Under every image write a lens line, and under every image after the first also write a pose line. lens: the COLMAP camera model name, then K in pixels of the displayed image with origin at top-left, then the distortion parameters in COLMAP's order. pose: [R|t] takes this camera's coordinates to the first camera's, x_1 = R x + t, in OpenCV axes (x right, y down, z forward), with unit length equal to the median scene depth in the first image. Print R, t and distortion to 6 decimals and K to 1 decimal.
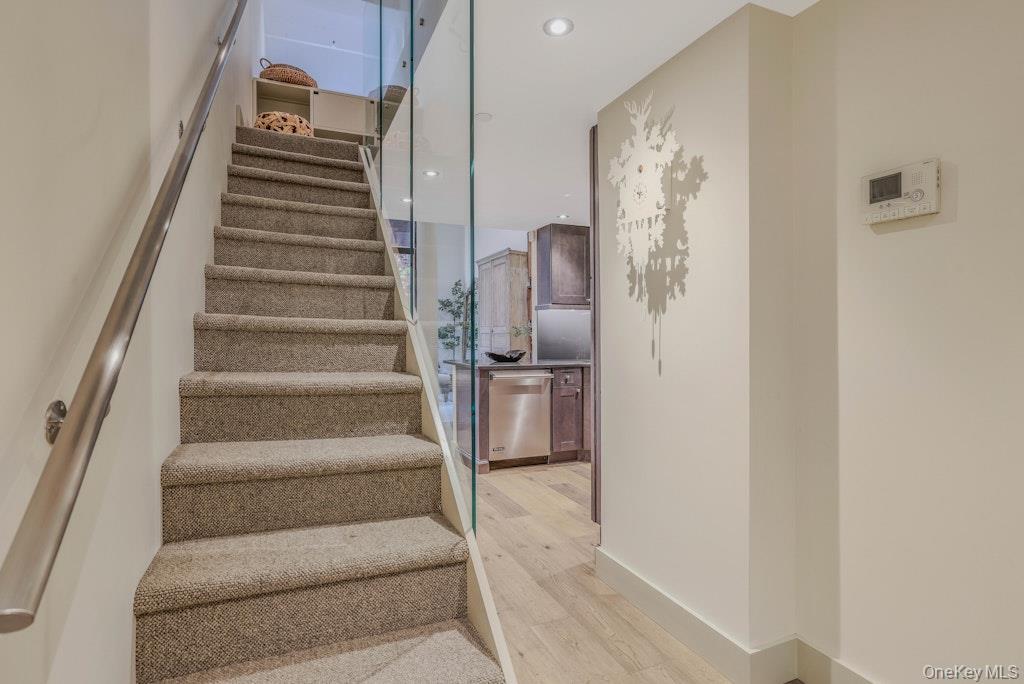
lens RADIAL K [[452.3, 0, 511.7], [0, 452.3, 339.2], [0, 0, 1]] dist [-0.040859, 0.007807]
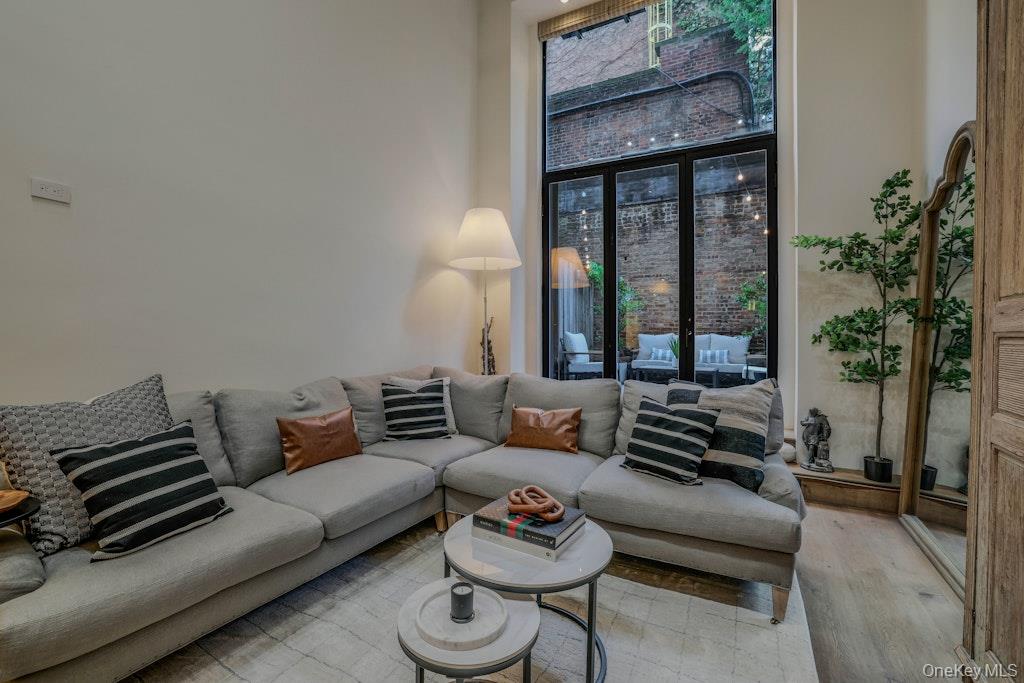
lens RADIAL K [[452.3, 0, 505.2], [0, 452.3, 332.4], [0, 0, 1]] dist [-0.040859, 0.007807]
pose [[0.569066, 0.007647, -0.822256, -0.020340], [-0.021393, 0.999756, -0.005508, -0.007971], [0.822013, 0.020724, 0.569091, 0.594918]]
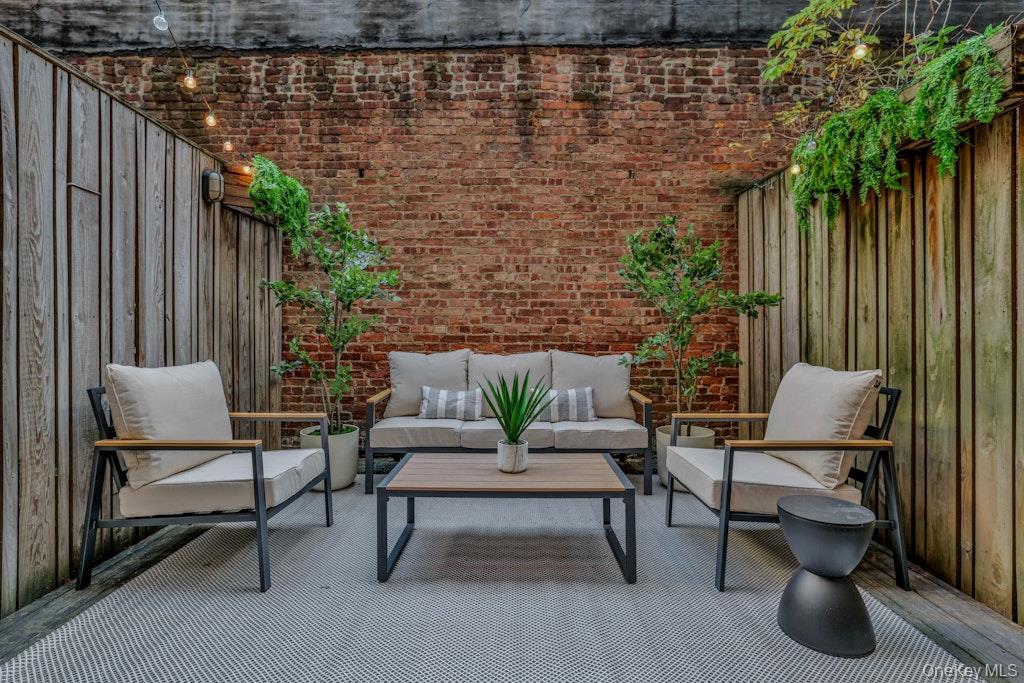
lens RADIAL K [[452.3, 0, 511.1], [0, 452.3, 320.2], [0, 0, 1]] dist [-0.040859, 0.007807]
pose [[0.905352, 0.003190, -0.424651, -0.327163], [-0.012739, 0.999726, -0.019651, -0.032313], [0.424472, 0.023200, 0.905144, 0.988381]]
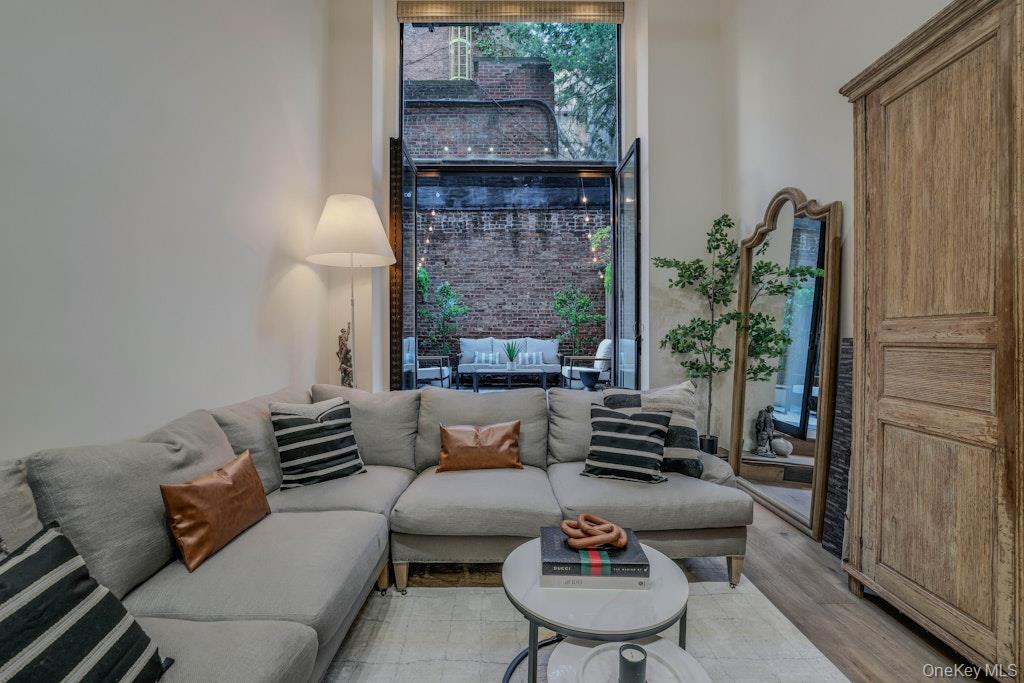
lens RADIAL K [[452.3, 0, 507.6], [0, 452.3, 332.8], [0, 0, 1]] dist [-0.040859, 0.007807]
pose [[0.905412, 0.001631, -0.424531, -0.122313], [-0.009512, 0.999820, -0.016446, -0.011745], [0.424427, 0.018928, 0.905264, 0.541728]]
